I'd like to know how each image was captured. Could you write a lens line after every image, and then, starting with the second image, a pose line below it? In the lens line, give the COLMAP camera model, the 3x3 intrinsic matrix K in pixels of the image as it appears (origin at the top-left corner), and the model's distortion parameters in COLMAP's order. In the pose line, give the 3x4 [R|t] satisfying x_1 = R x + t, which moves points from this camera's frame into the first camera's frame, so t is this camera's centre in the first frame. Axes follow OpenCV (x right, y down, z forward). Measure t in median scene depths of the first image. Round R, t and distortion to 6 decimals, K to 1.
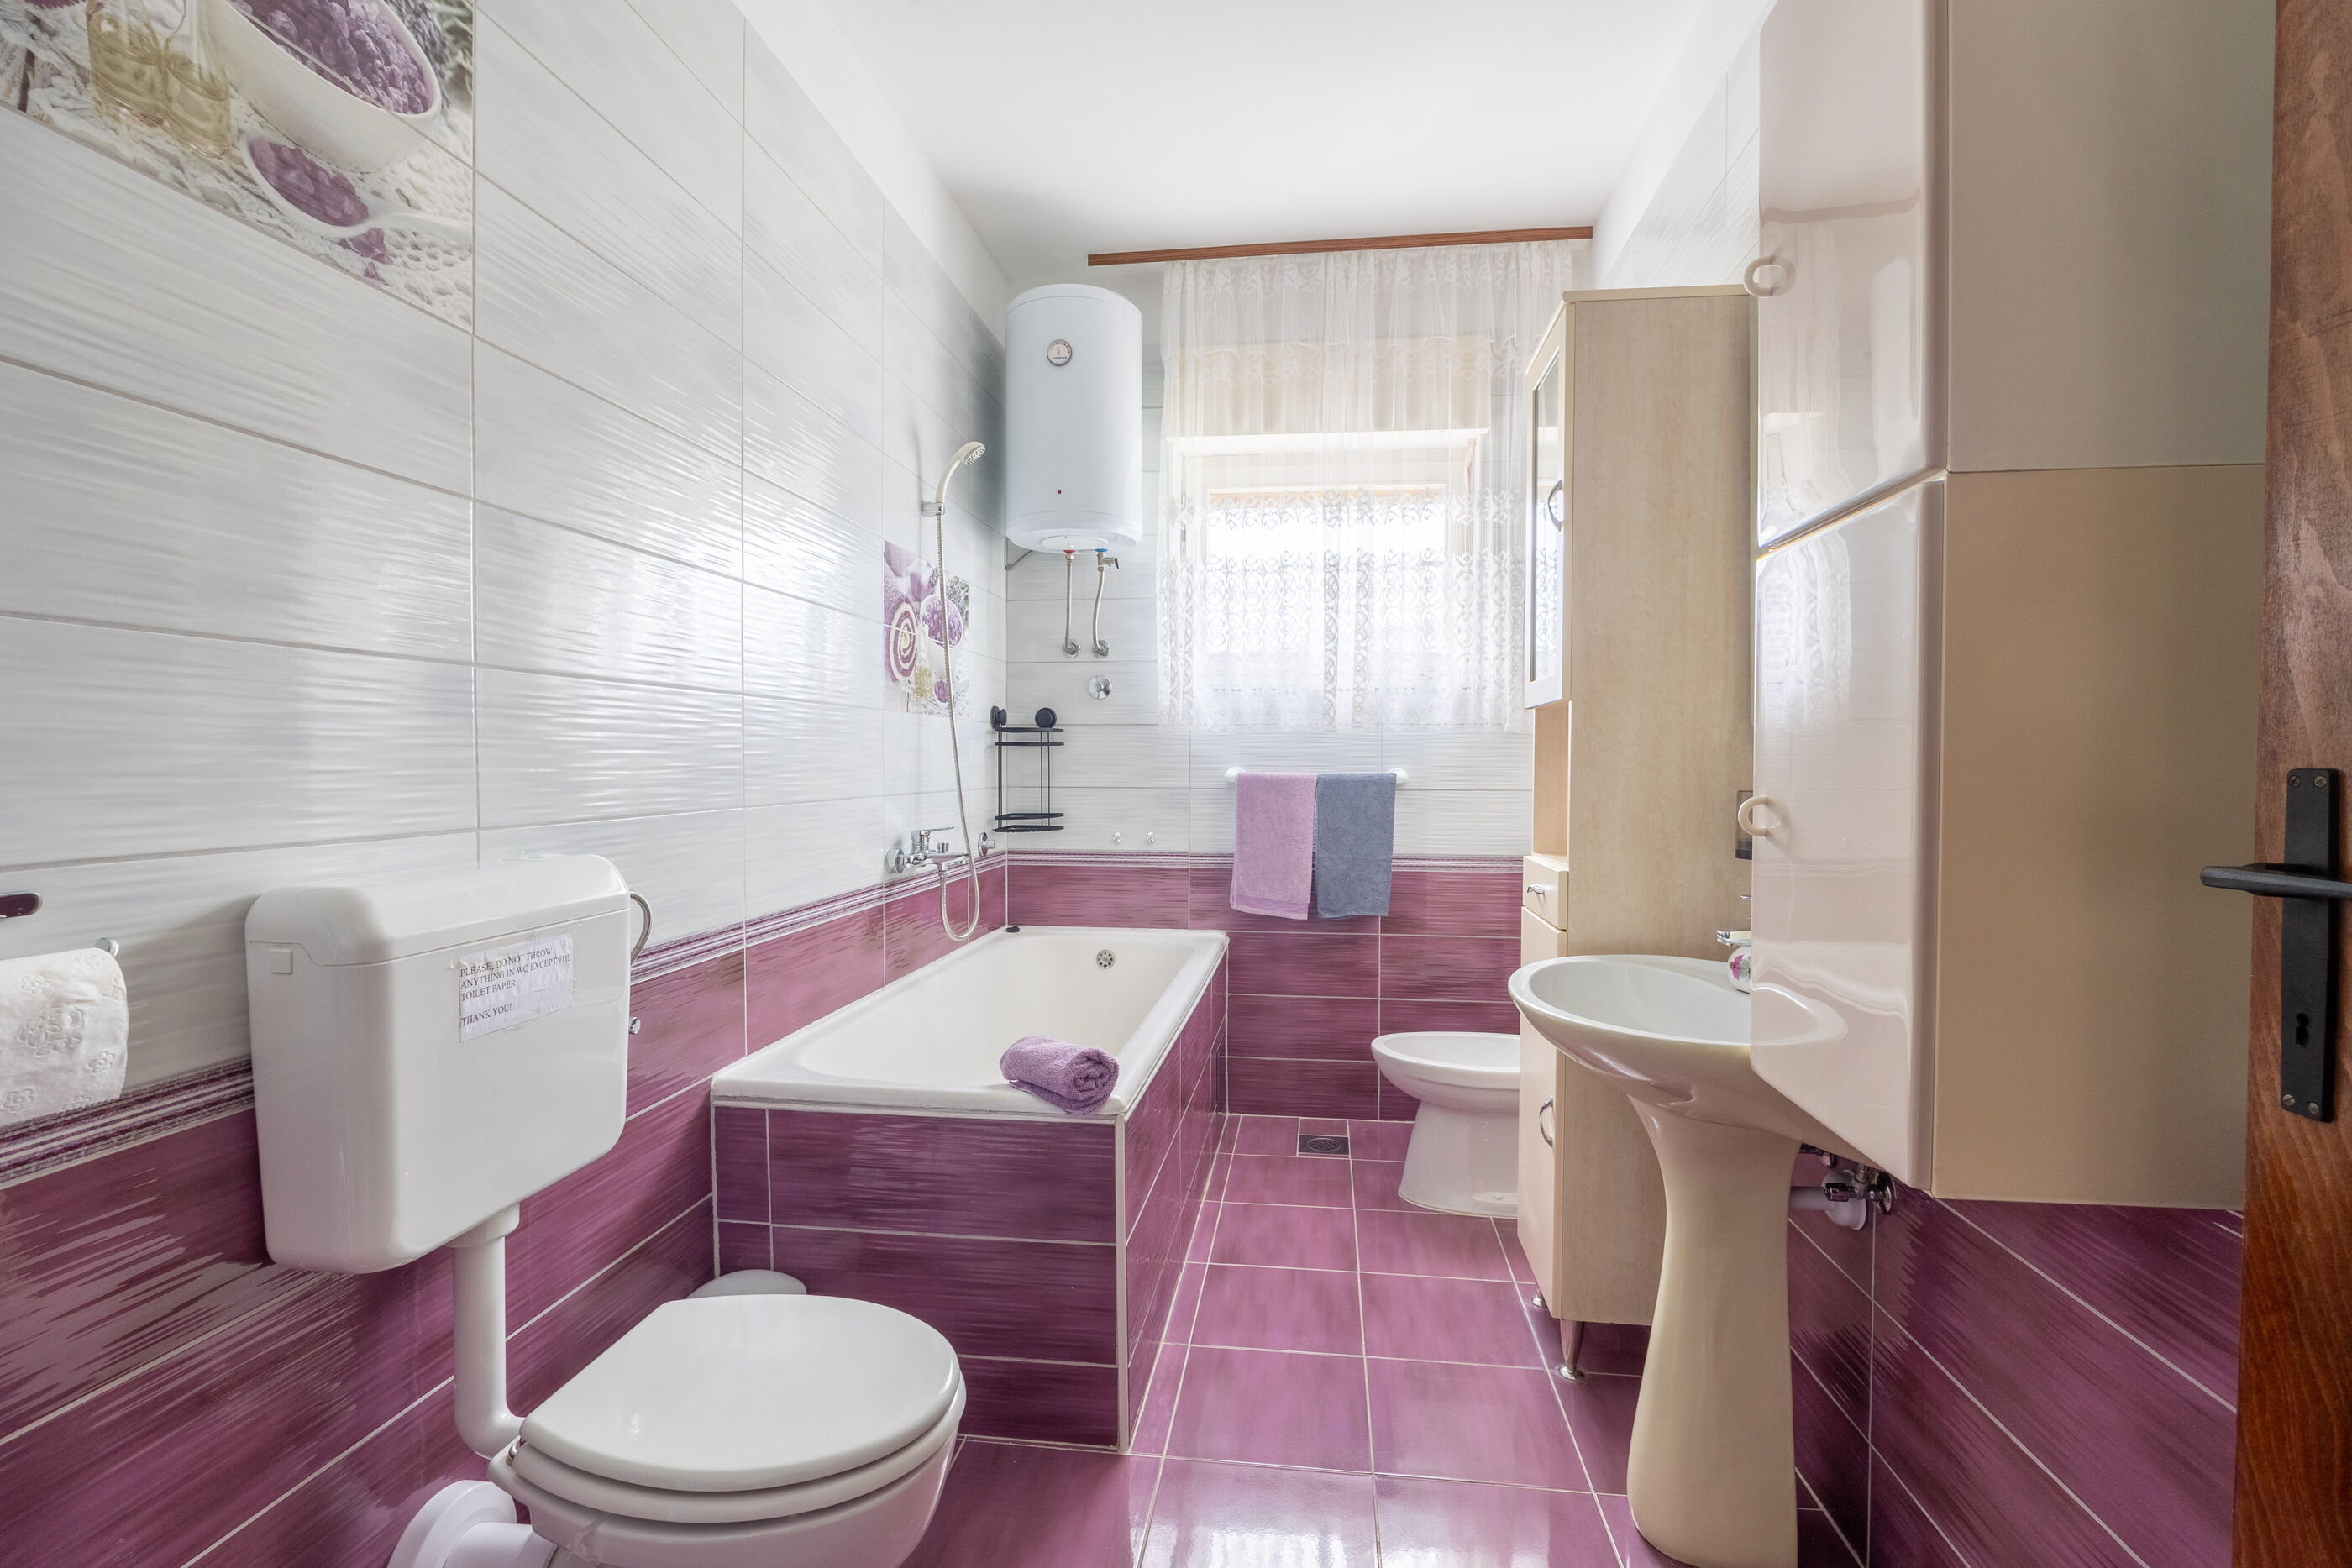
lens RADIAL K [[1046.0, 0, 1190.0], [0, 1046.0, 805.9], [0, 0, 1]] dist [-0.020464, 0.005852]
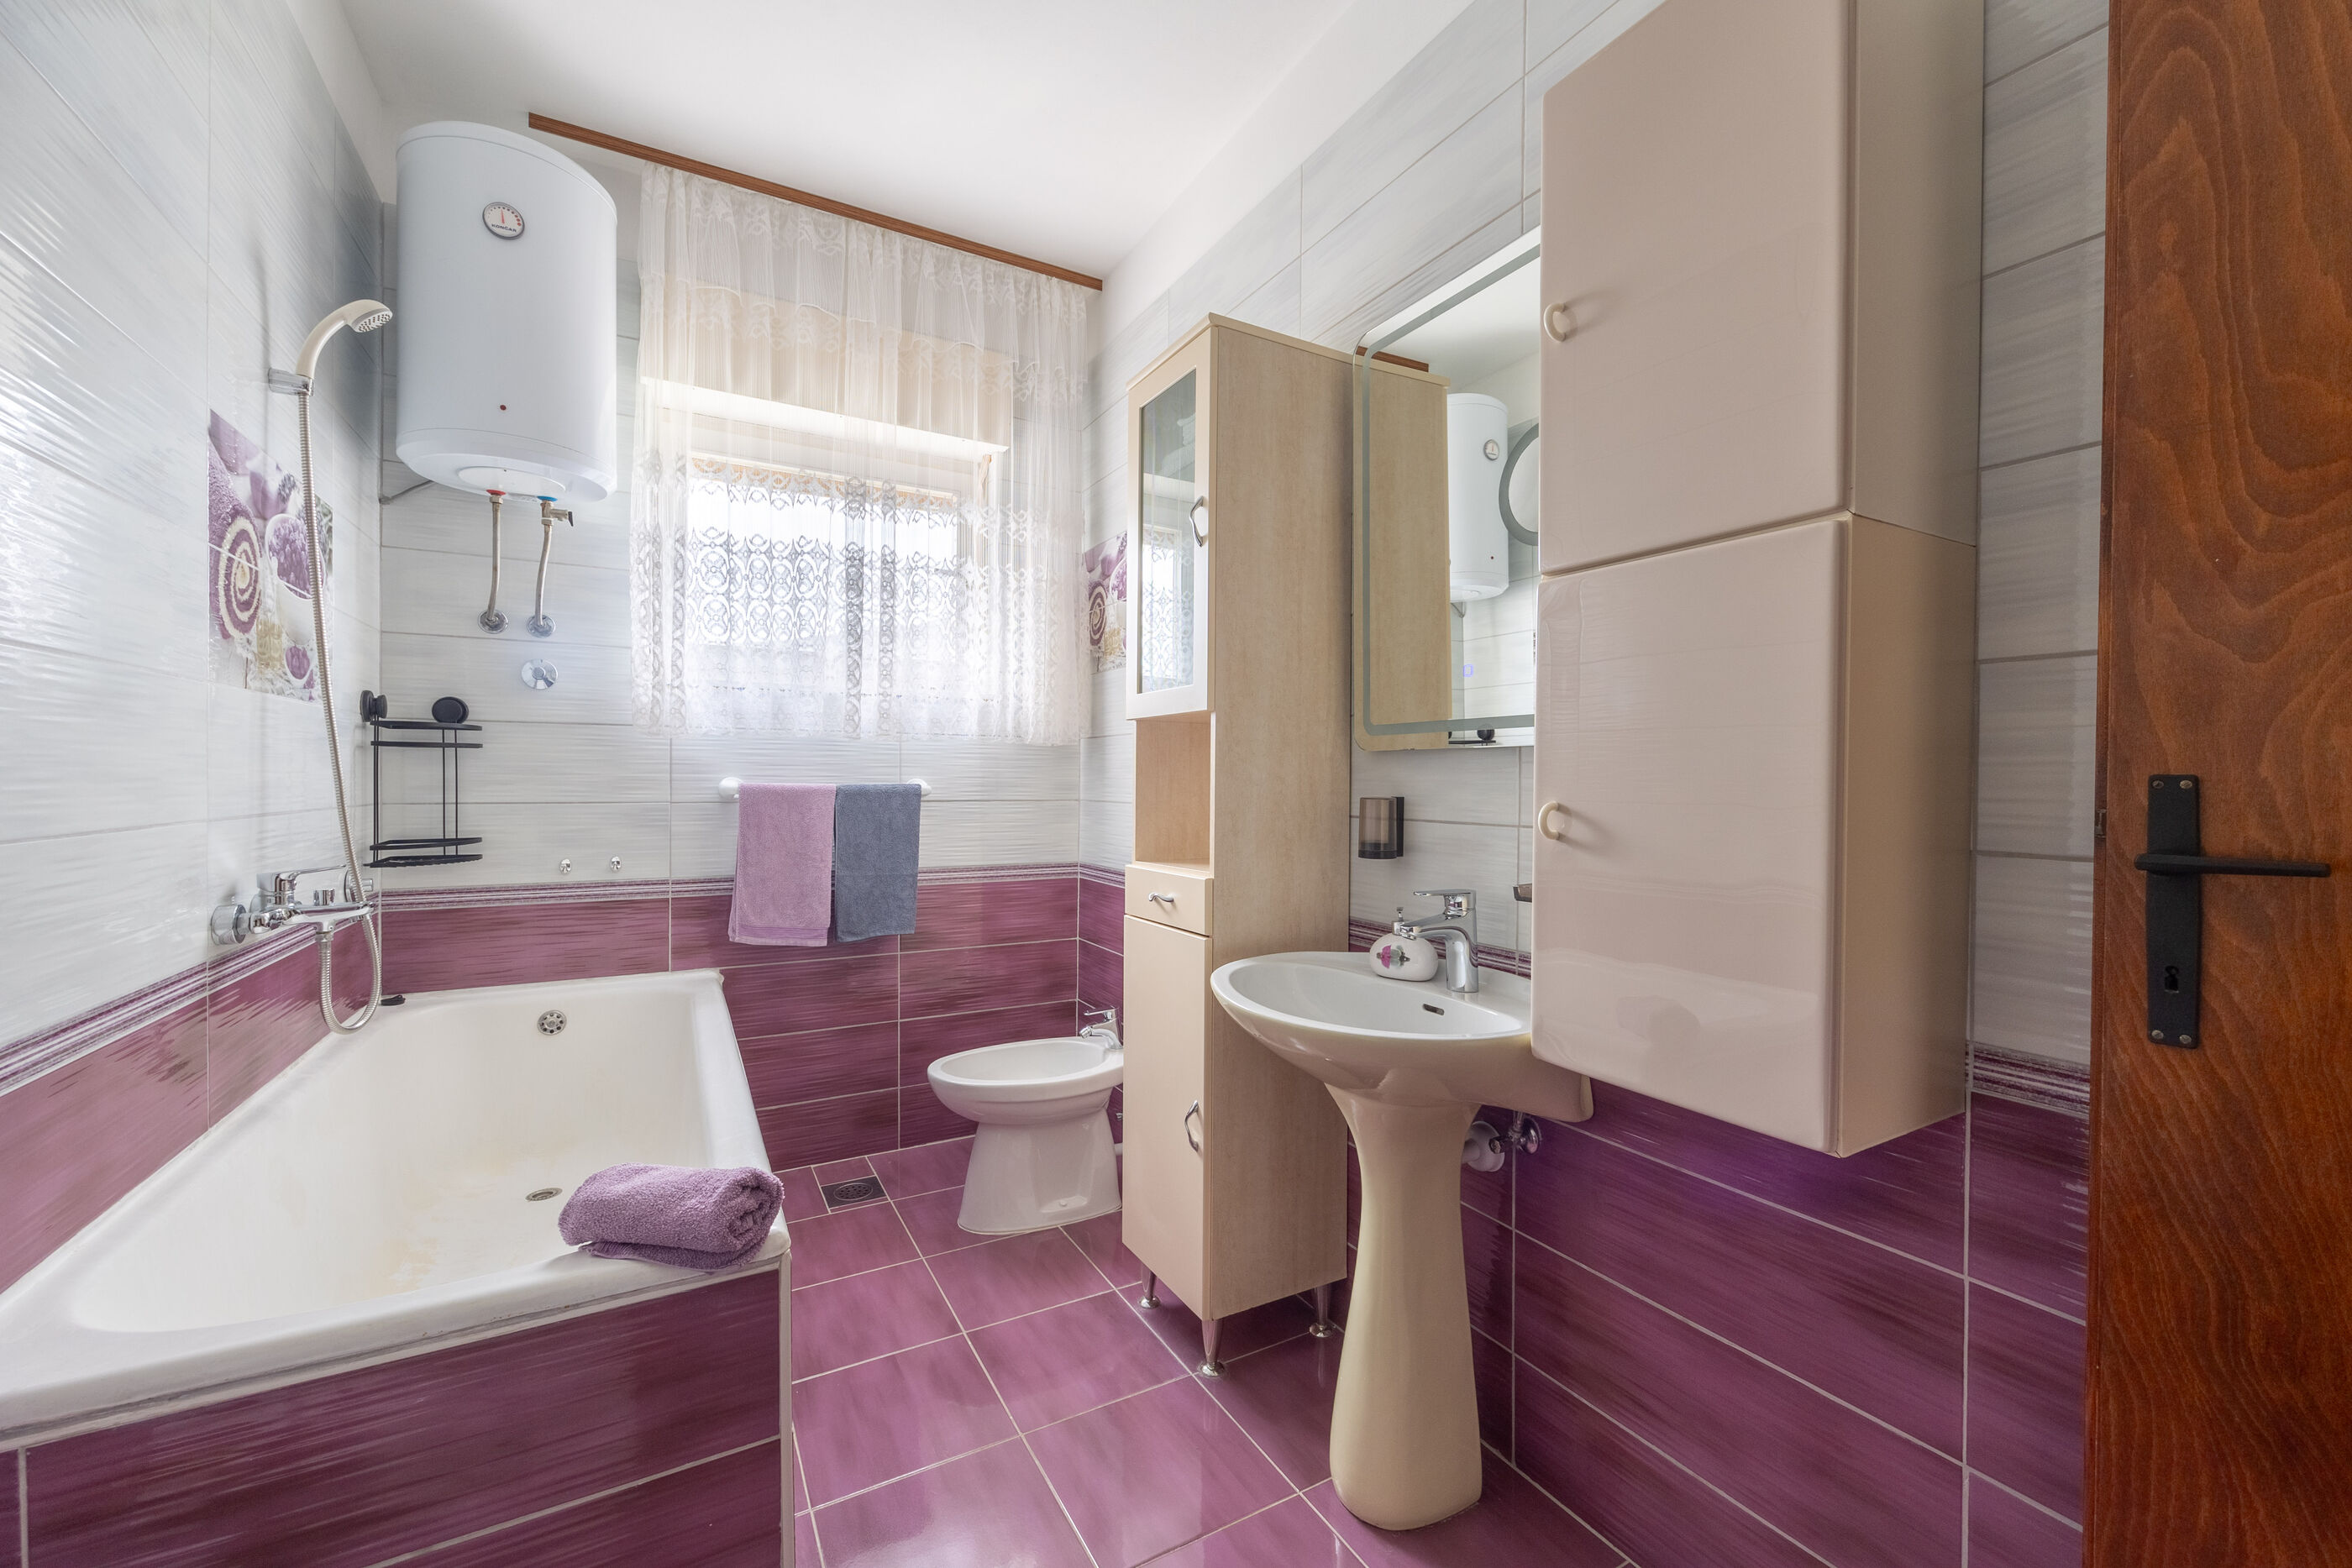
lens RADIAL K [[936.4, 0, 1190.3], [0, 936.4, 796.2], [0, 0, 1]] dist [-0.001751, -0.000050]
pose [[0.802745, -0.008920, 0.596255, -0.126638], [0.020606, 0.999706, -0.012787, -0.004181], [-0.595966, 0.022551, 0.802693, 0.169687]]
